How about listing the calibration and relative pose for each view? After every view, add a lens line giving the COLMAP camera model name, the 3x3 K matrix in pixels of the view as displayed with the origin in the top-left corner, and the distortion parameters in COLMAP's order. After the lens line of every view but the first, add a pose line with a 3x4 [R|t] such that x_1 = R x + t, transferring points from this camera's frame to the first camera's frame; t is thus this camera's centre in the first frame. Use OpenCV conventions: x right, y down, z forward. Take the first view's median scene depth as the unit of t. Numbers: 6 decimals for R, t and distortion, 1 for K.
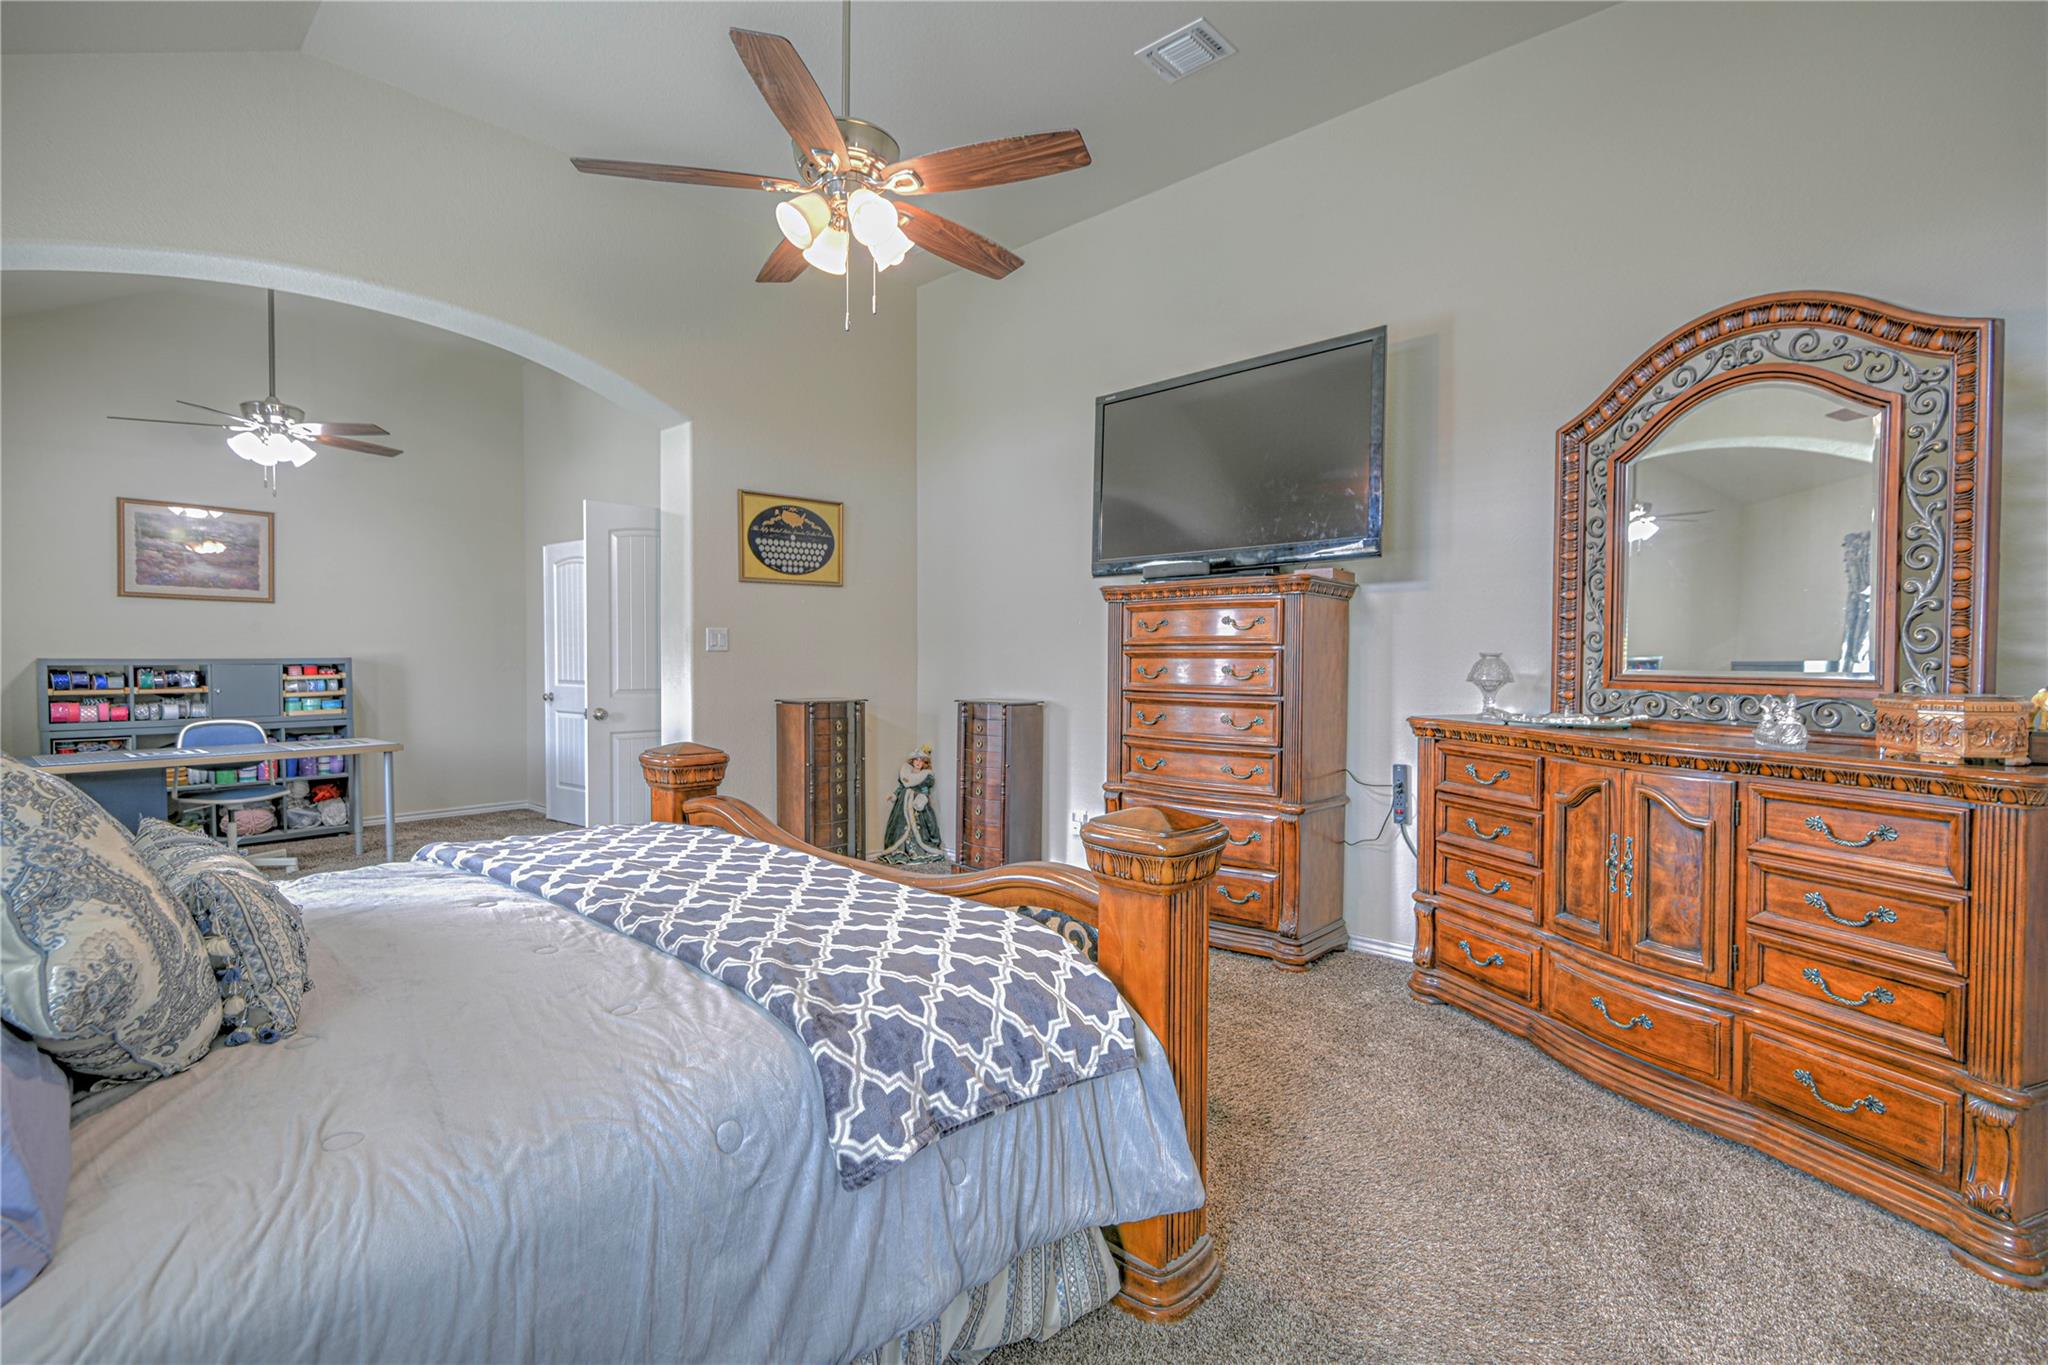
lens RADIAL K [[936.1, 0, 1034.2], [0, 936.1, 677.1], [0, 0, 1]] dist [0.007861, -0.005907]
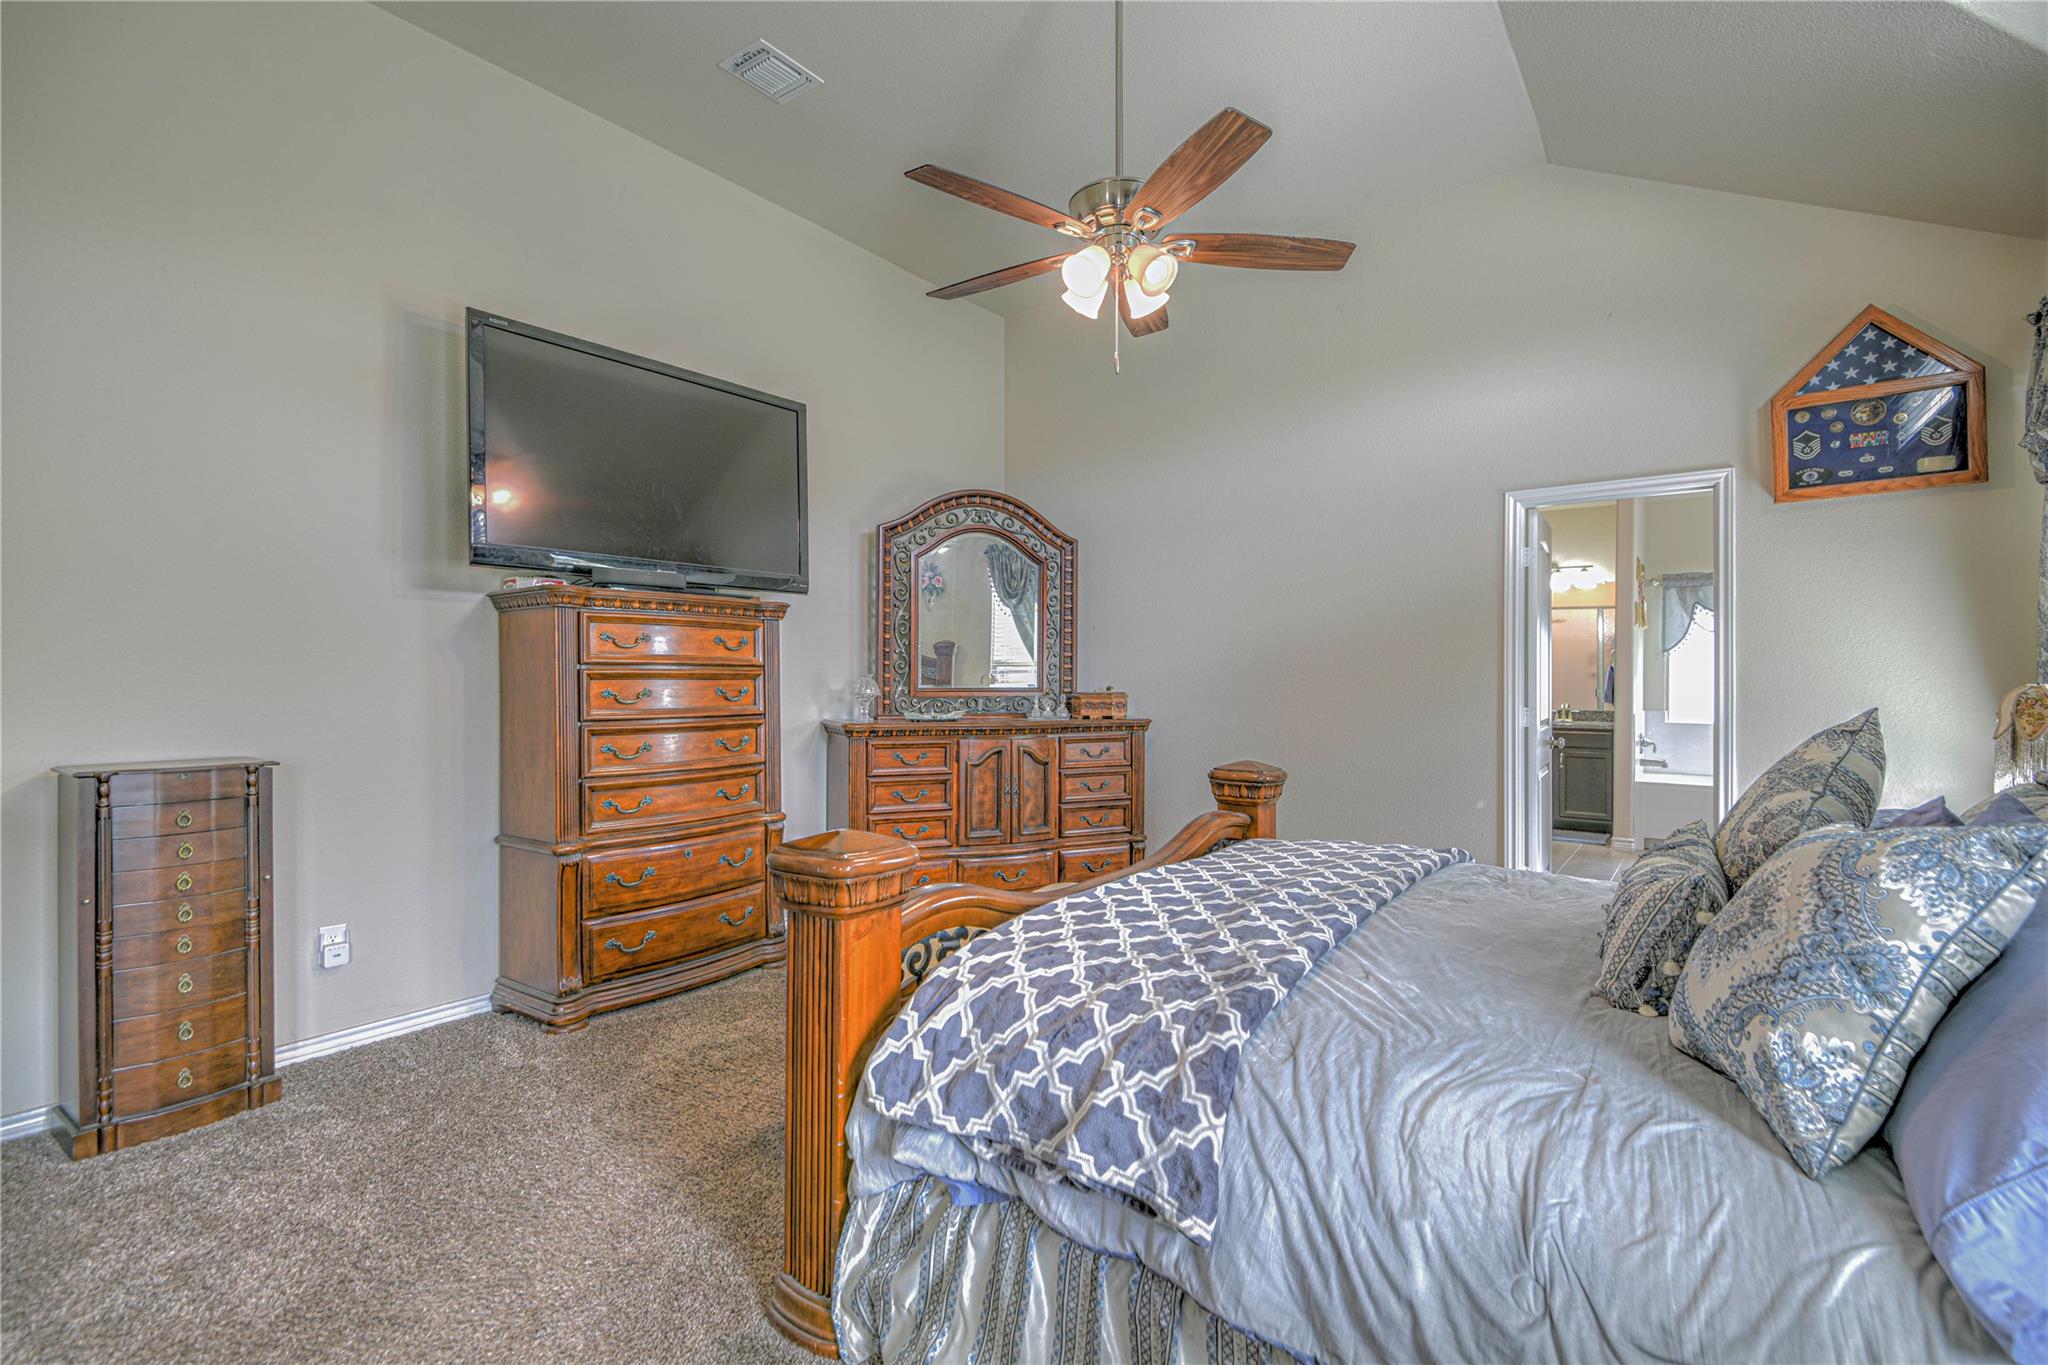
lens RADIAL K [[936.1, 0, 1008.9], [0, 936.1, 680.2], [0, 0, 1]] dist [0.007861, -0.005907]
pose [[-0.096506, -0.006088, 0.995314, -0.581181], [0.021751, 0.999730, 0.008224, -0.015097], [-0.995095, 0.022443, -0.096347, 0.580424]]
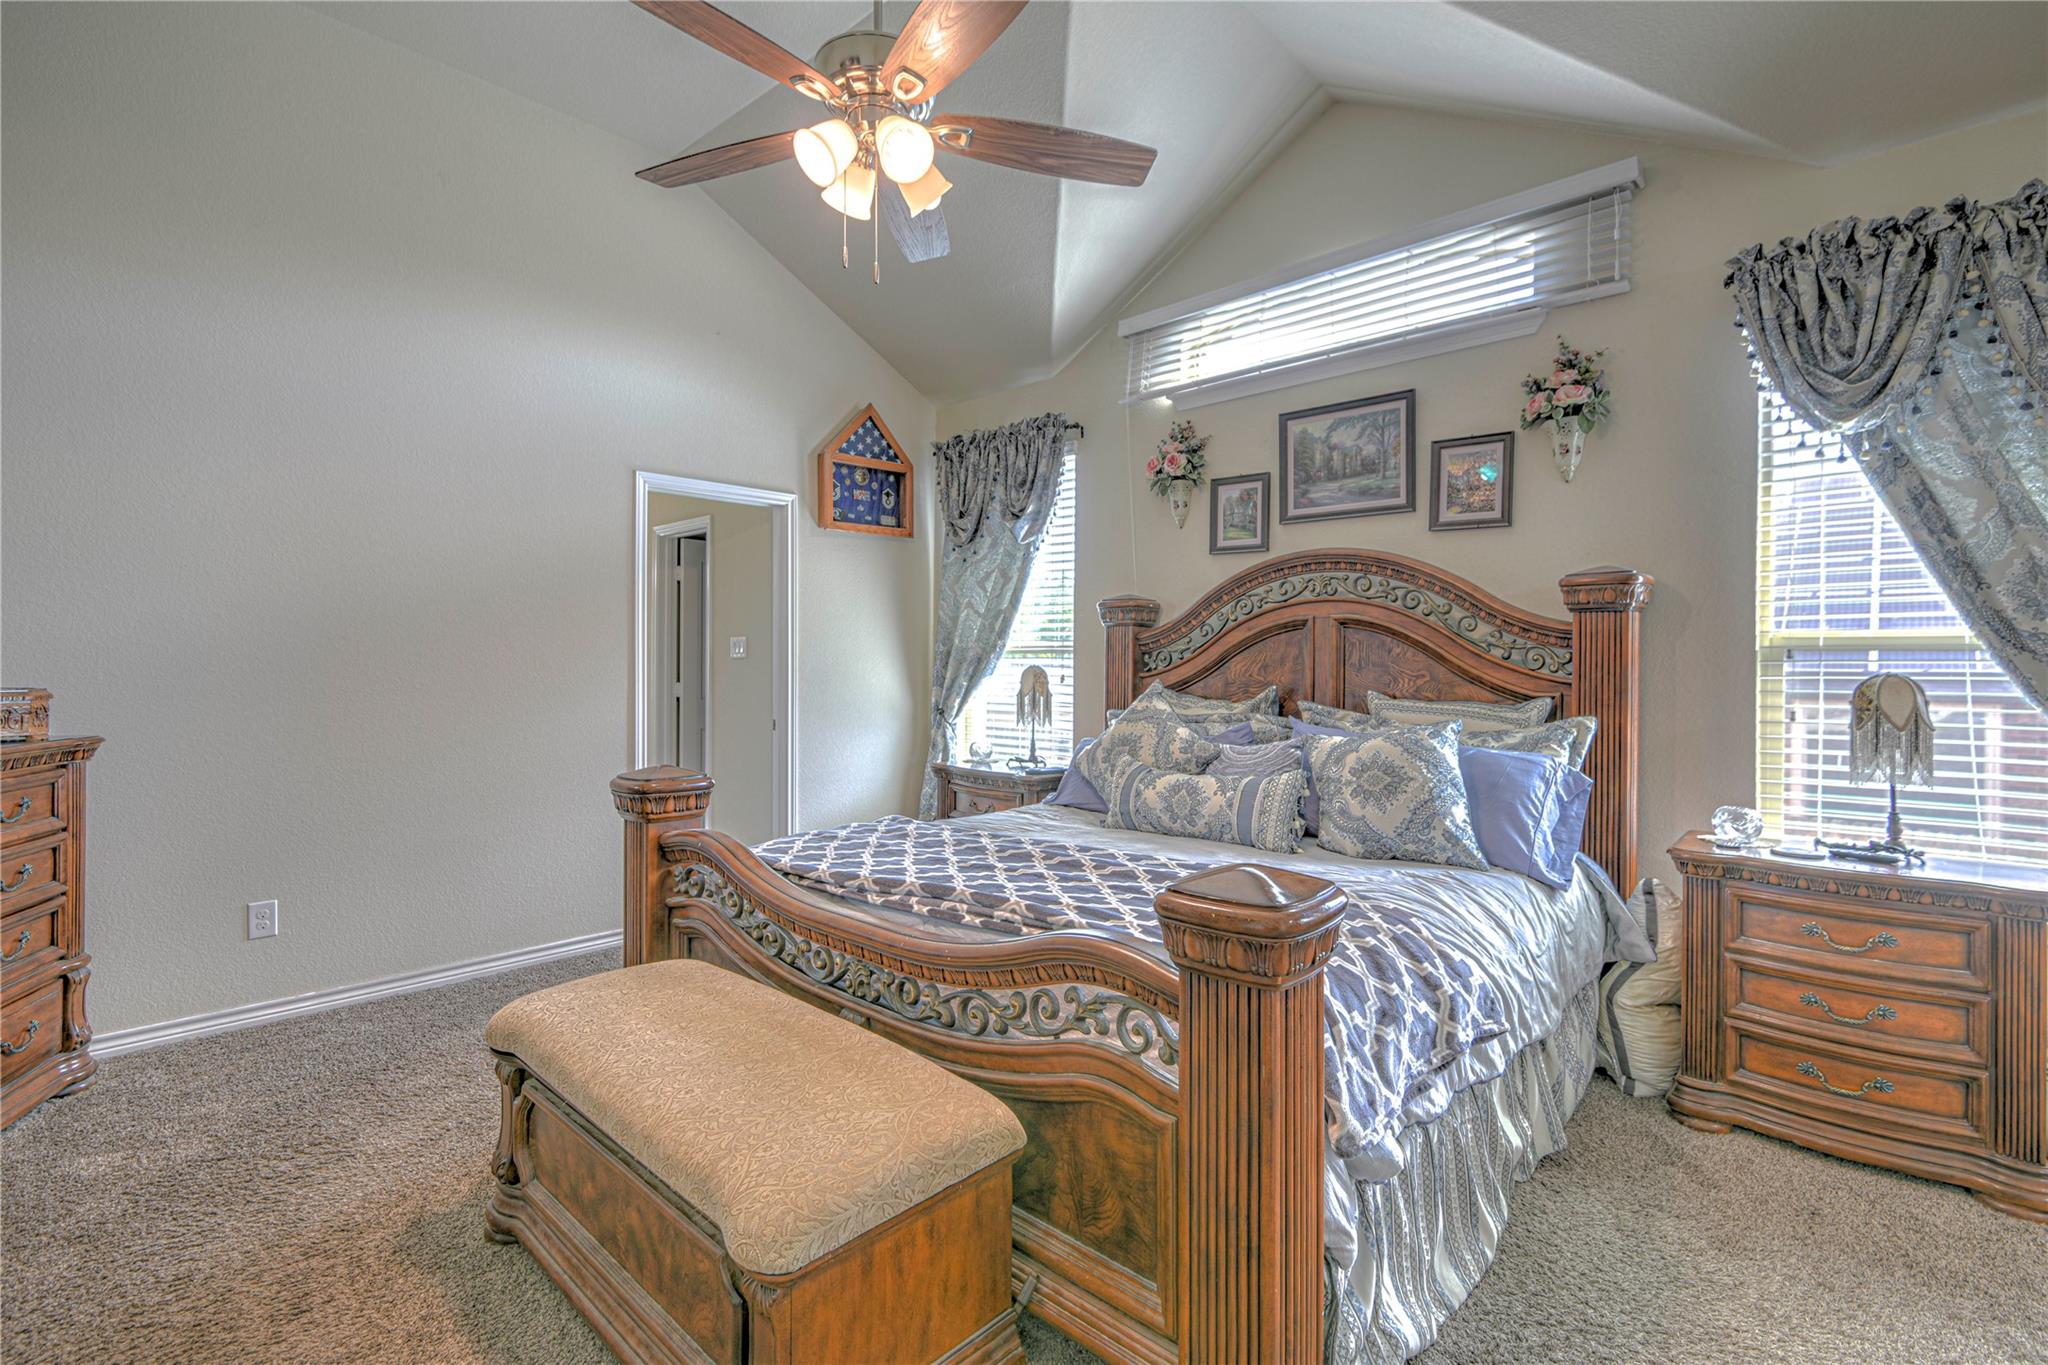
lens RADIAL K [[936.1, 0, 1005.2], [0, 936.1, 666.2], [0, 0, 1]] dist [0.007861, -0.005907]
pose [[-0.999878, -0.008528, 0.013063, -0.146553], [-0.008134, 0.999519, 0.029922, -0.022650], [-0.013312, 0.029812, -0.999467, 0.858290]]
